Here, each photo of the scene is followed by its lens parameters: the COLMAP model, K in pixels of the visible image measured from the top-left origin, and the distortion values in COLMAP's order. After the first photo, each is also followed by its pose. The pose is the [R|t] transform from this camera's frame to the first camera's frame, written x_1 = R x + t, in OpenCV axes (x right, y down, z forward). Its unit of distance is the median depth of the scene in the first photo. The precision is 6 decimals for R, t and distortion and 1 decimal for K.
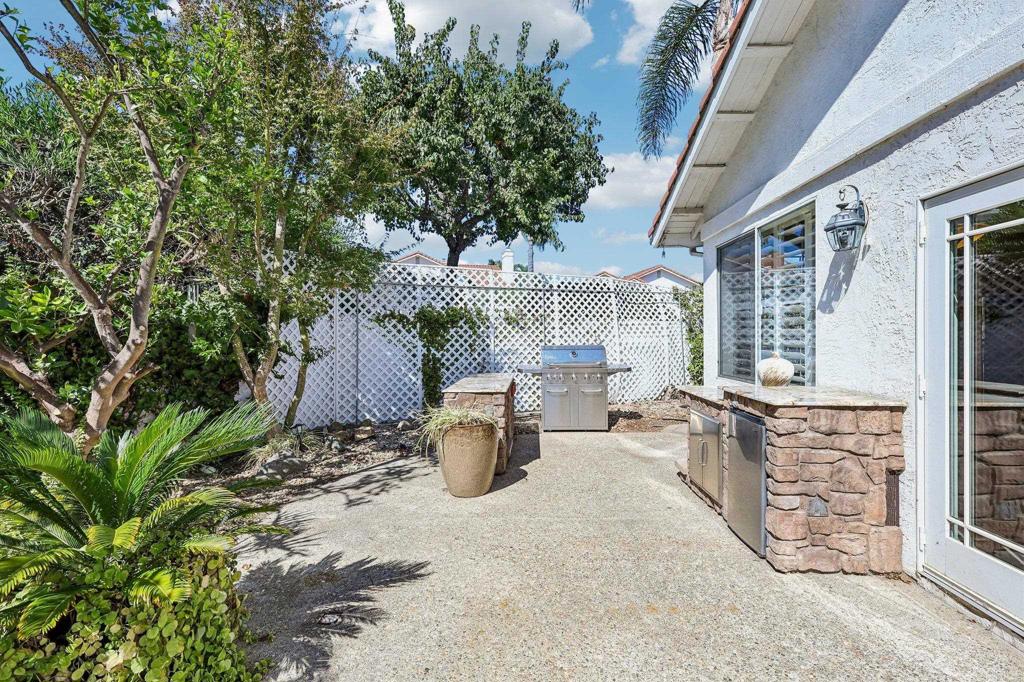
lens RADIAL K [[435.3, 0, 514.1], [0, 435.3, 336.6], [0, 0, 1]] dist [-0.001426, -0.000028]
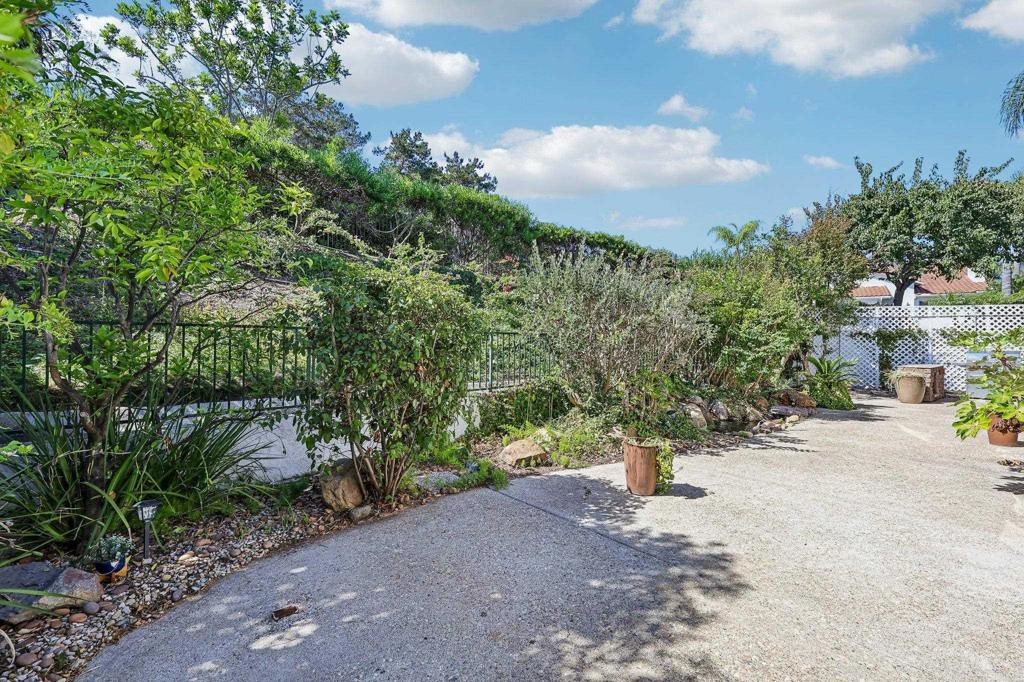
lens RADIAL K [[435.3, 0, 512.2], [0, 435.3, 341.2], [0, 0, 1]] dist [-0.001426, -0.000028]
pose [[0.656011, 0.006256, -0.754725, 0.166972], [-0.014932, 0.999878, -0.004691, 0.018394], [0.754603, 0.014347, 0.656025, -1.414240]]
